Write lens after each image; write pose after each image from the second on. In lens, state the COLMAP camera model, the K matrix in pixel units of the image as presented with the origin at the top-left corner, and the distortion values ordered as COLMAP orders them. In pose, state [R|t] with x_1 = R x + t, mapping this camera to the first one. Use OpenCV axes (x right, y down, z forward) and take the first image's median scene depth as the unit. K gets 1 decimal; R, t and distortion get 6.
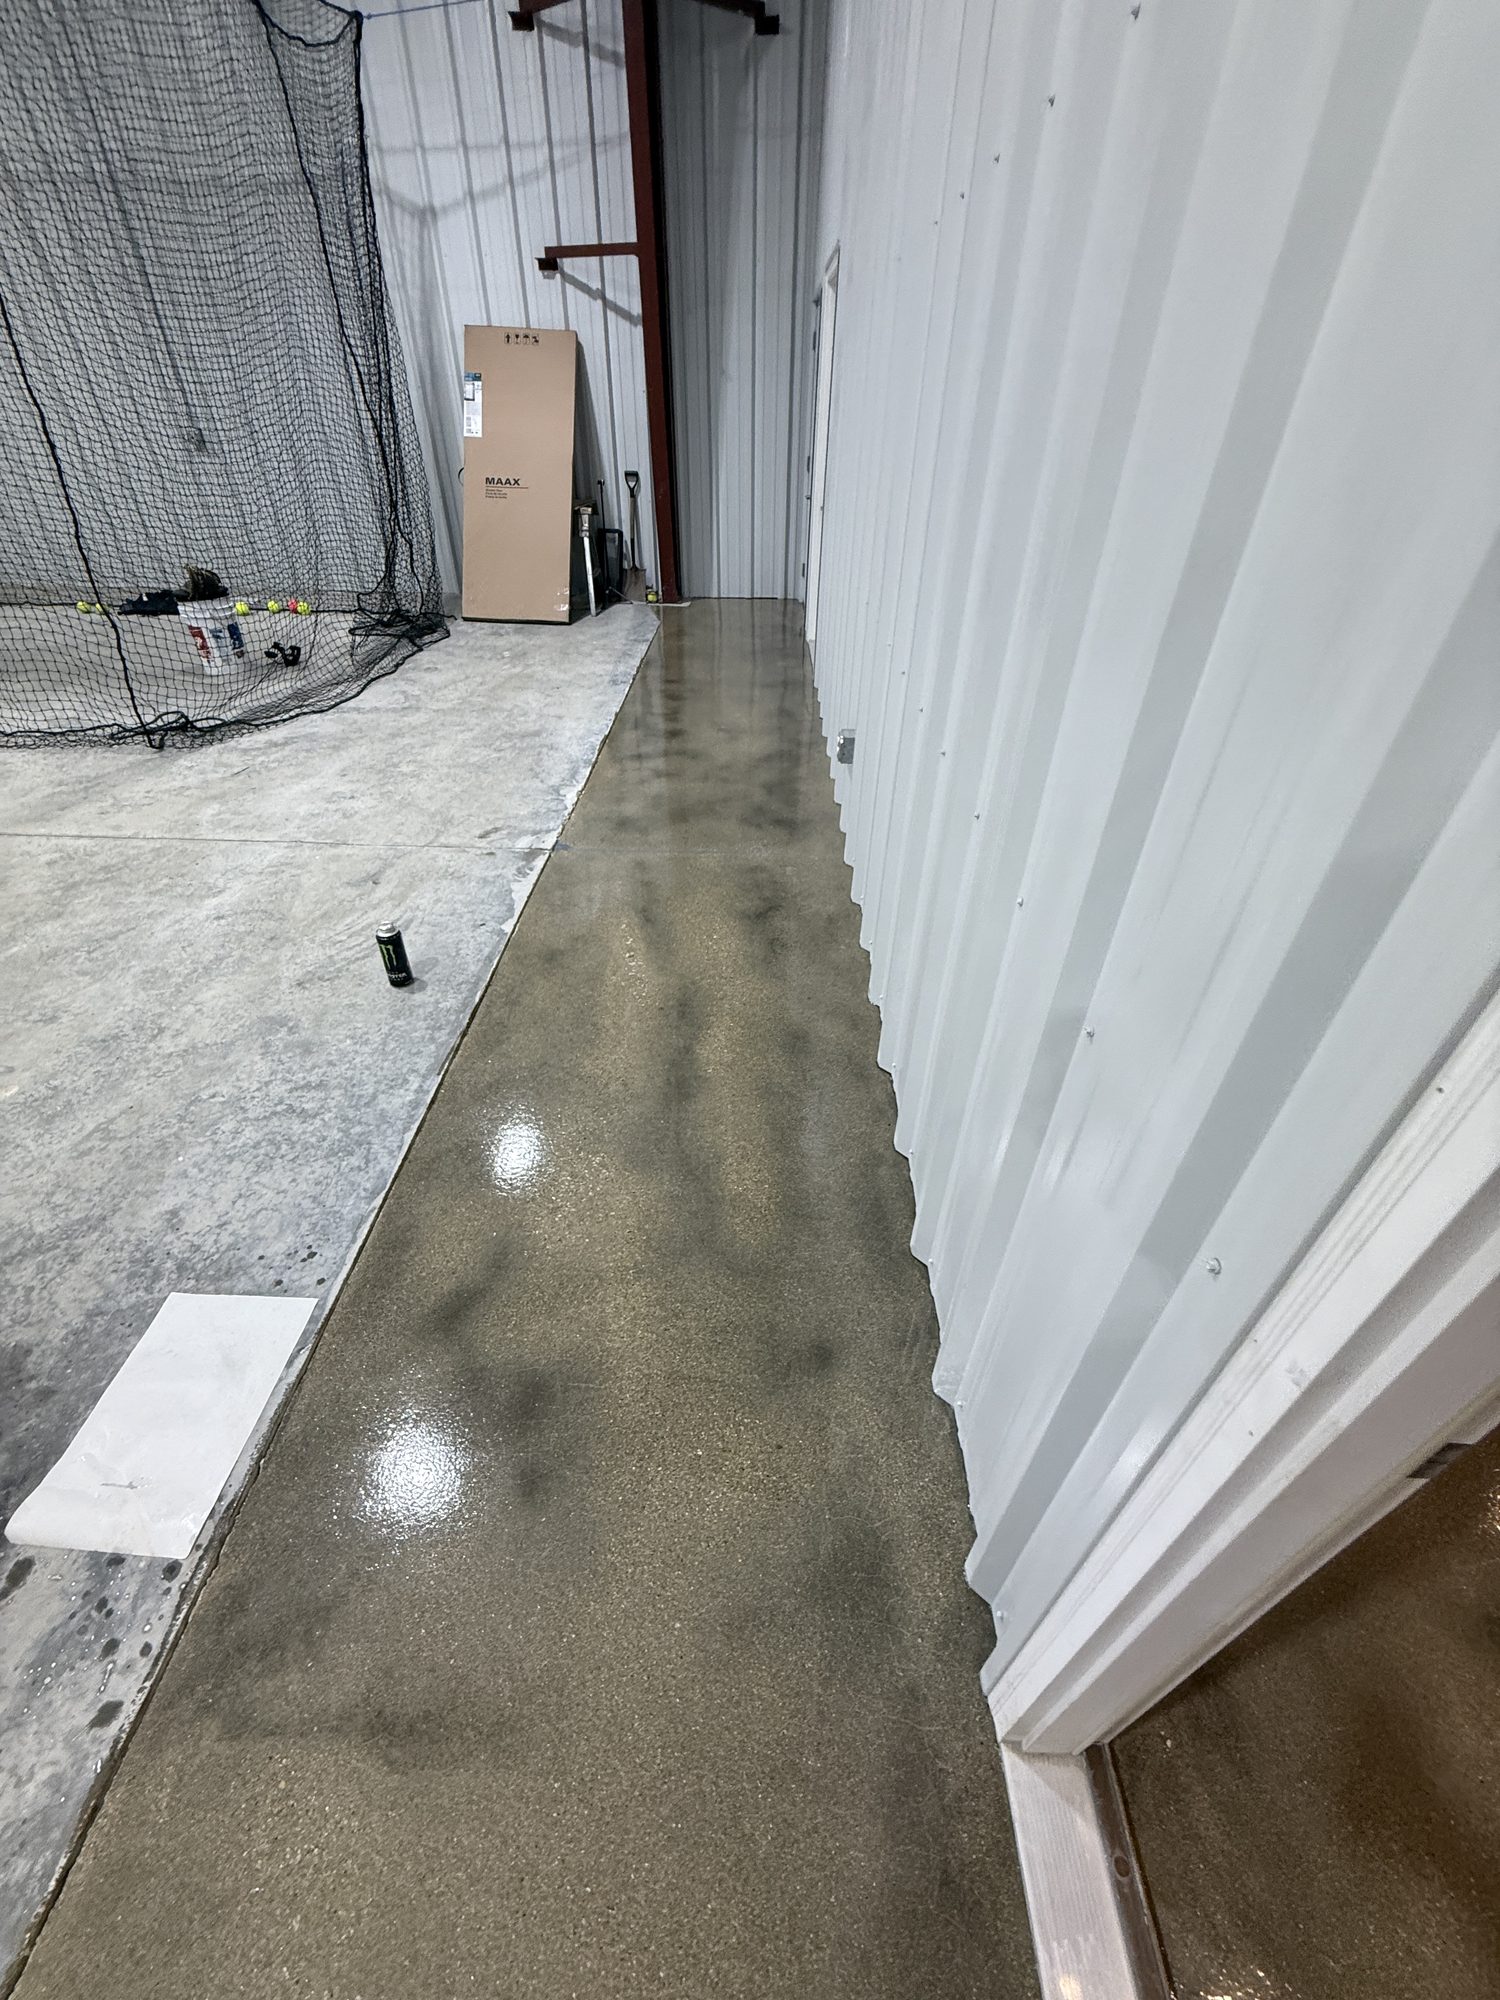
lens RADIAL K [[795.2, 0, 750.0], [0, 795.2, 1000.0], [0, 0, 1]] dist [-0.002888, 0.000003]
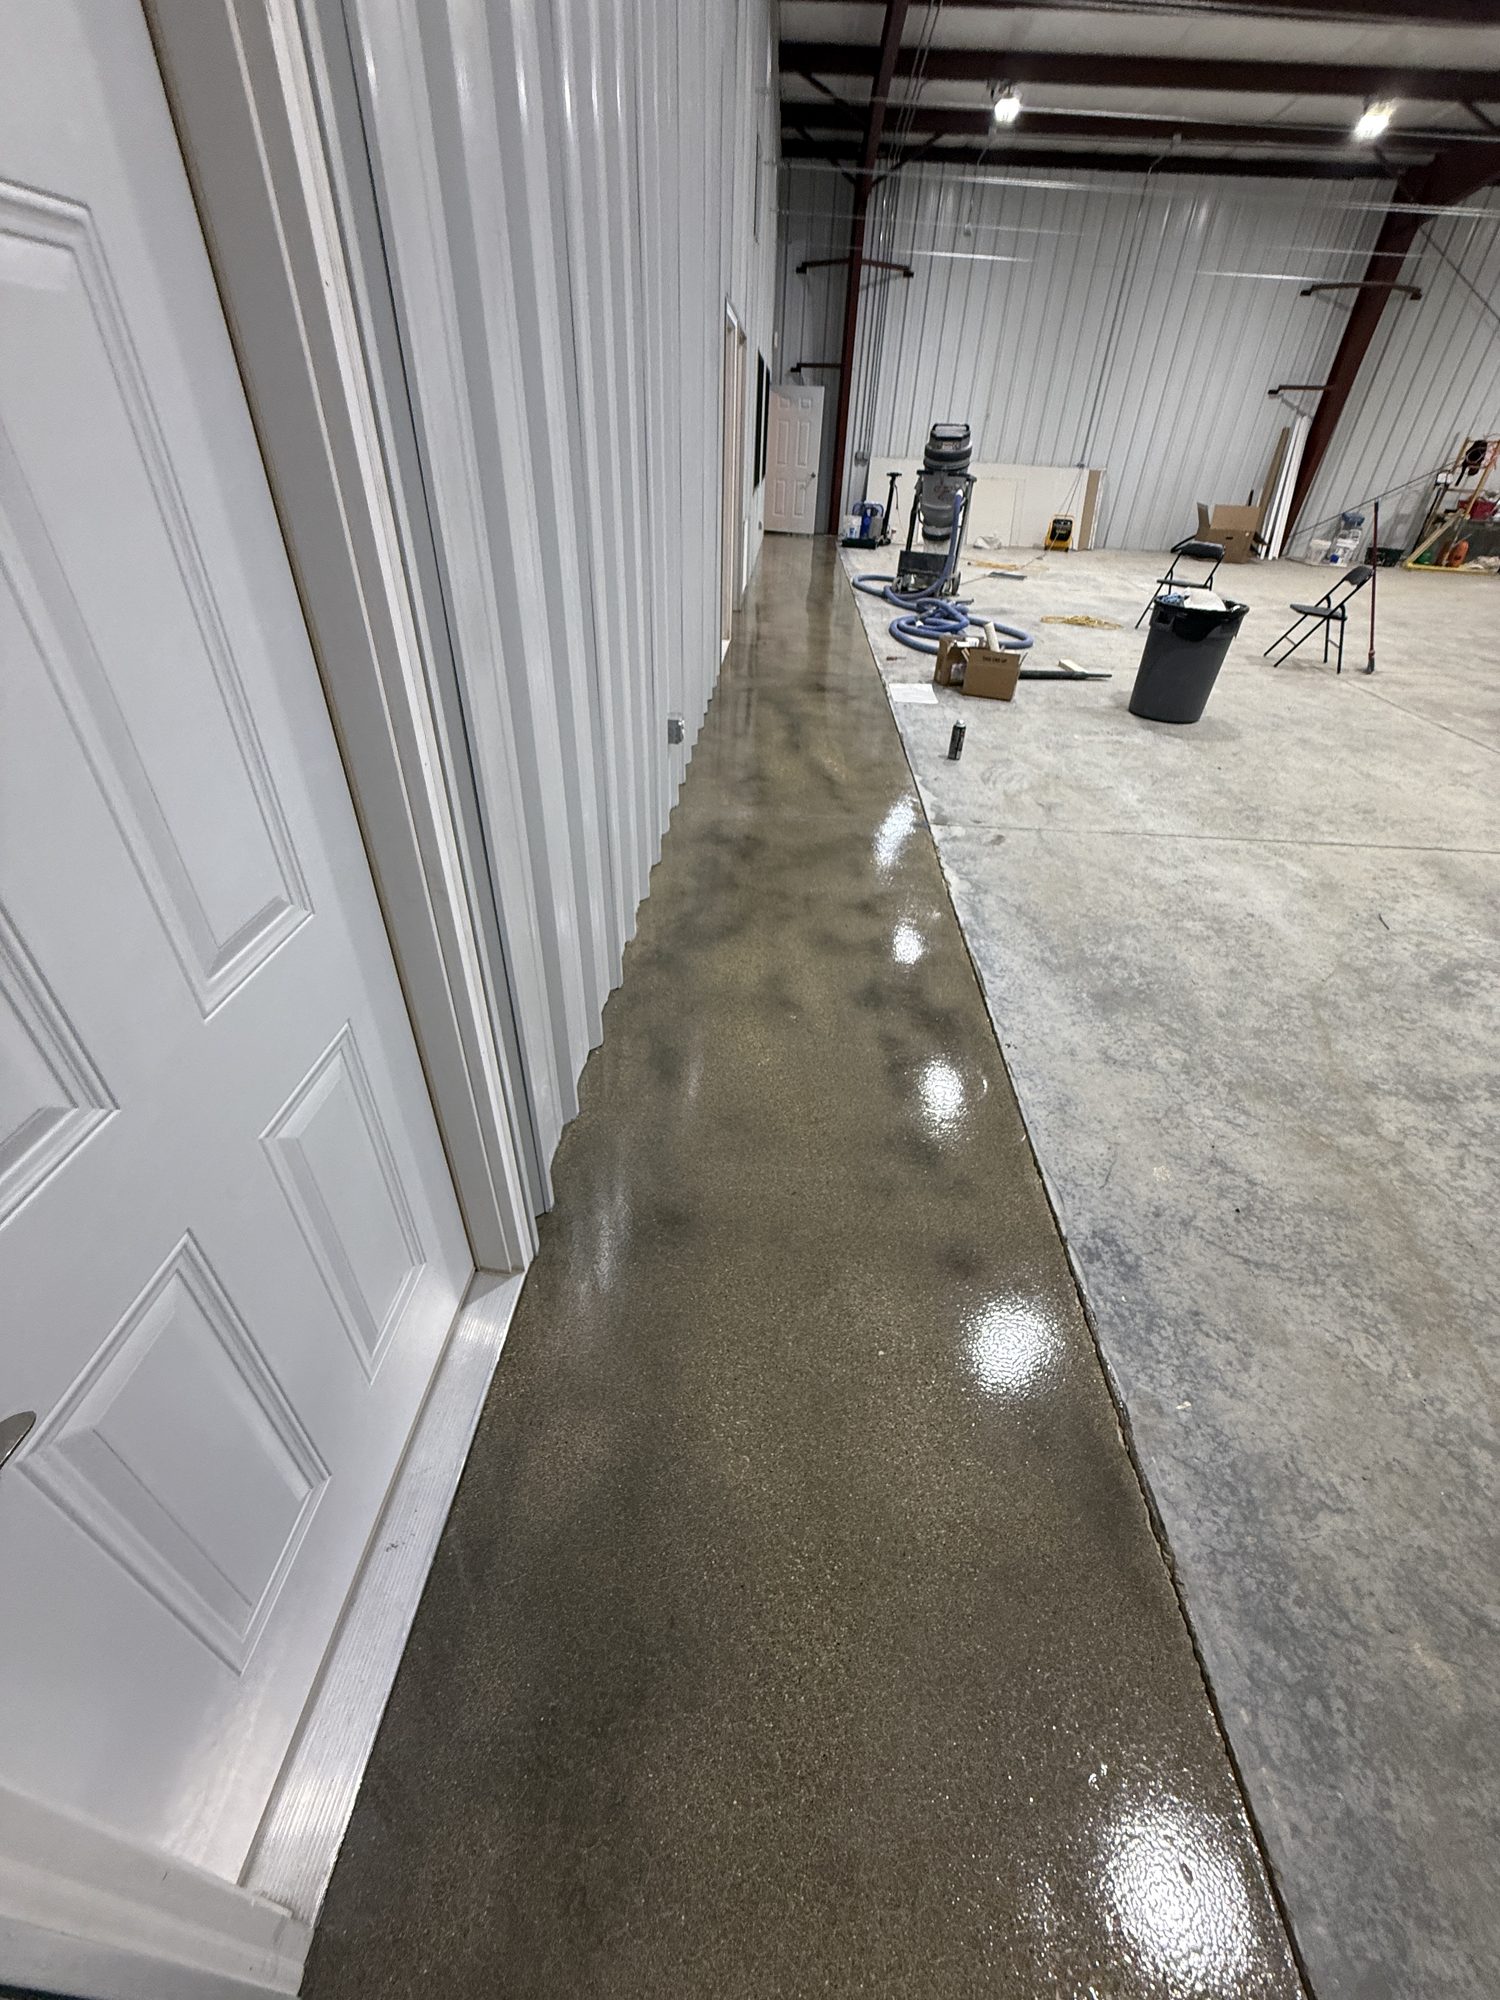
lens RADIAL K [[795.2, 0, 750.0], [0, 795.2, 1000.0], [0, 0, 1]] dist [-0.002888, 0.000003]
pose [[-0.998233, -0.059373, -0.002235, -0.003076], [-0.019589, 0.293379, 0.955796, -1.125530], [-0.056093, 0.954151, -0.294023, 1.484232]]
